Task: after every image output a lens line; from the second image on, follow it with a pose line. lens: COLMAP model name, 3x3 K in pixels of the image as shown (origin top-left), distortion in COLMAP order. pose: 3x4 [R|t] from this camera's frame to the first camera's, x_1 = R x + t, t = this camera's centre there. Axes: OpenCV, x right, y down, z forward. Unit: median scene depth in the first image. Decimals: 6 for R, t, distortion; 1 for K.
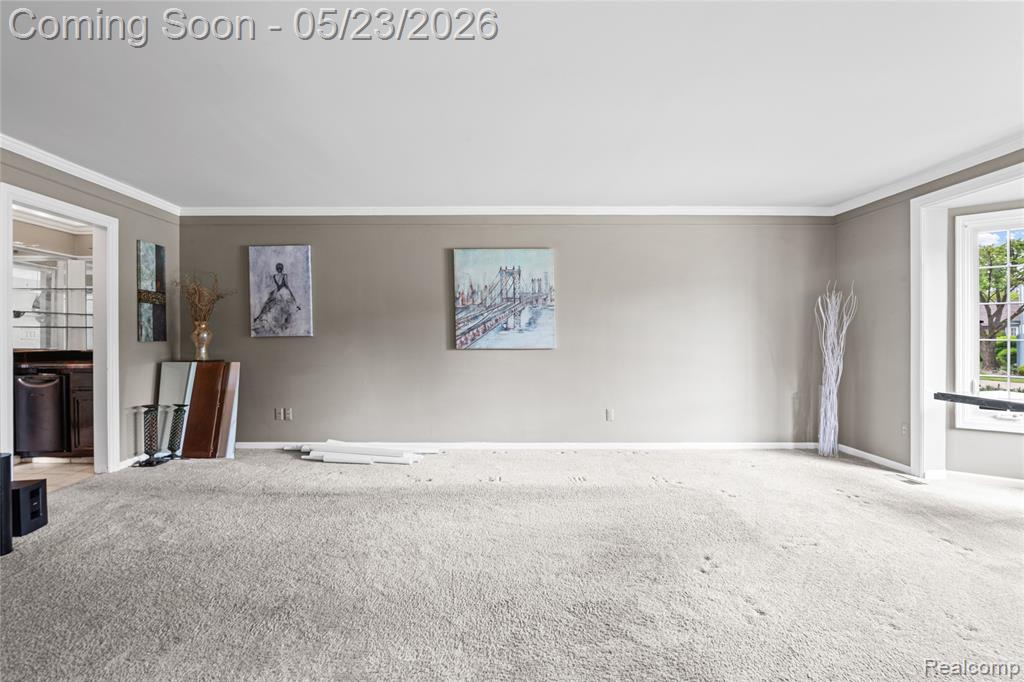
lens RADIAL K [[424.0, 0, 515.7], [0, 424.0, 341.9], [0, 0, 1]] dist [0.004091, 0.001664]
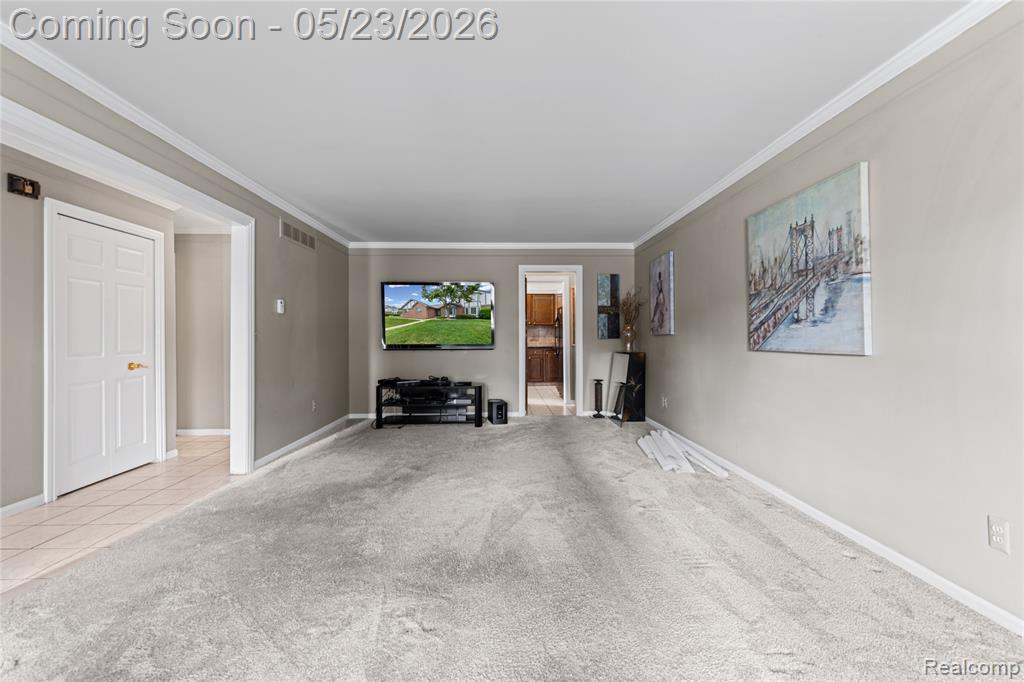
lens RADIAL K [[424.0, 0, 506.7], [0, 424.0, 337.0], [0, 0, 1]] dist [0.004091, 0.001664]
pose [[0.018667, -0.001017, -0.999825, 0.601138], [-0.007644, 0.999970, -0.001160, -0.002367], [0.999797, 0.007664, 0.018659, 0.557639]]
